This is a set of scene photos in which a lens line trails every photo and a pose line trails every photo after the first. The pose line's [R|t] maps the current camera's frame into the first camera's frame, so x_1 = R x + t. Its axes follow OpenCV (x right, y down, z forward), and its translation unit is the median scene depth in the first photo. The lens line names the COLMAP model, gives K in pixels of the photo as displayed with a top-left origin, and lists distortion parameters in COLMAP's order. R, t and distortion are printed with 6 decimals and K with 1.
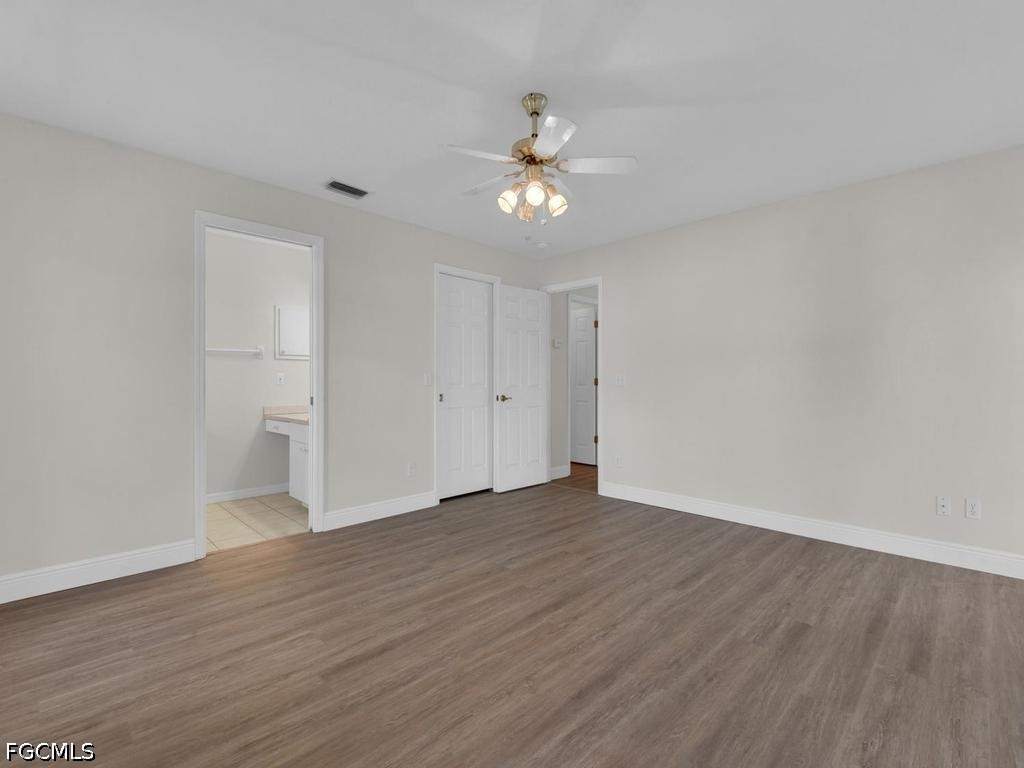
lens RADIAL K [[457.8, 0, 498.7], [0, 457.8, 378.9], [0, 0, 1]] dist [0.001319, 0.000103]
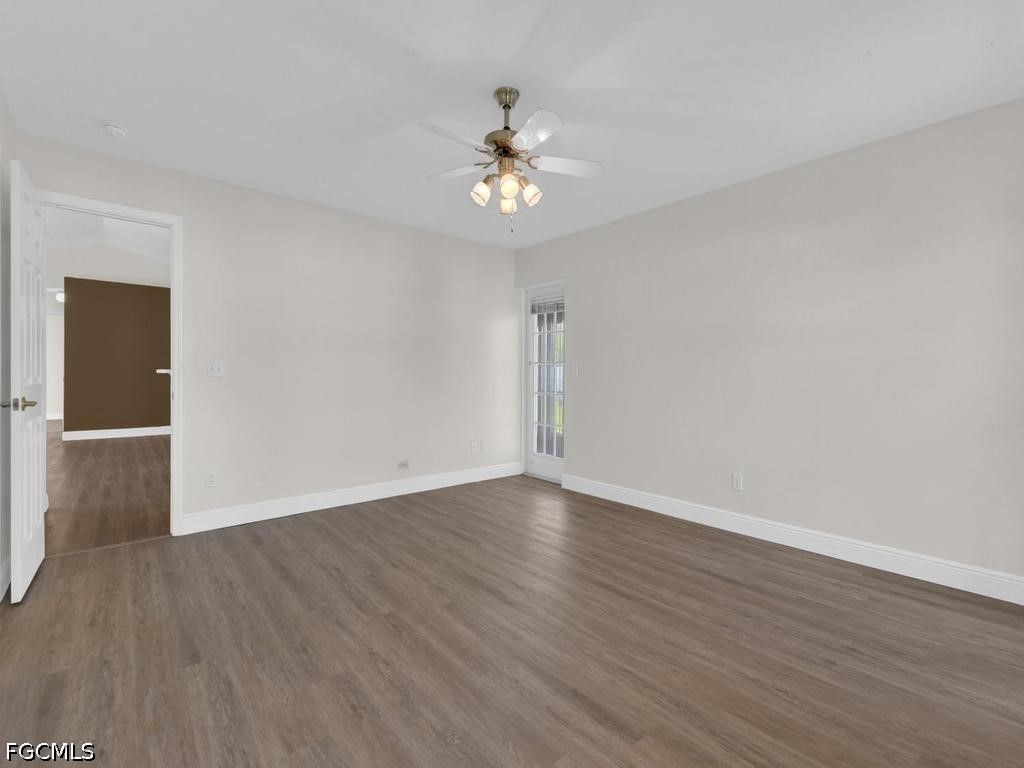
lens RADIAL K [[484.9, 0, 507.2], [0, 484.9, 378.3], [0, 0, 1]] dist [0.034463, -0.025910]
pose [[0.082223, -0.014205, 0.996513, -0.964895], [-0.006498, 0.999870, 0.014789, -0.003623], [-0.996593, -0.007691, 0.082120, 0.888108]]
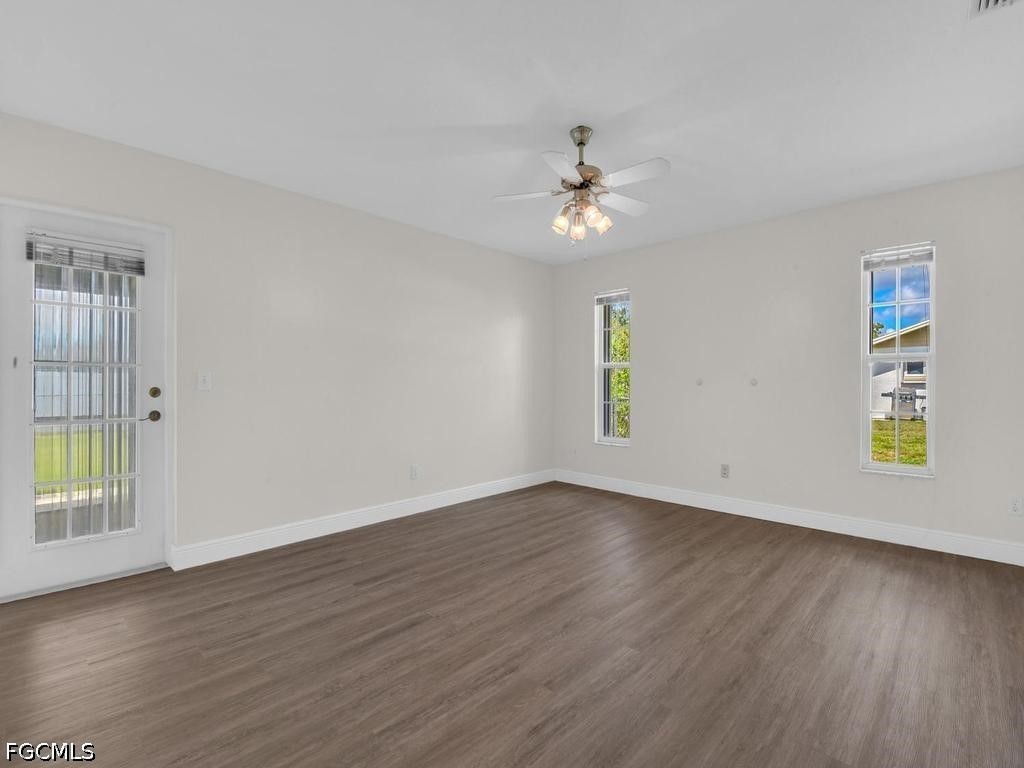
lens RADIAL K [[478.5, 0, 514.0], [0, 478.5, 382.2], [0, 0, 1]] dist [0.000093, -0.009334]
pose [[-0.998472, -0.003887, -0.055125, 0.297509], [-0.003471, 0.999965, -0.007640, 0.008543], [0.055152, -0.007437, -0.998450, 2.102277]]
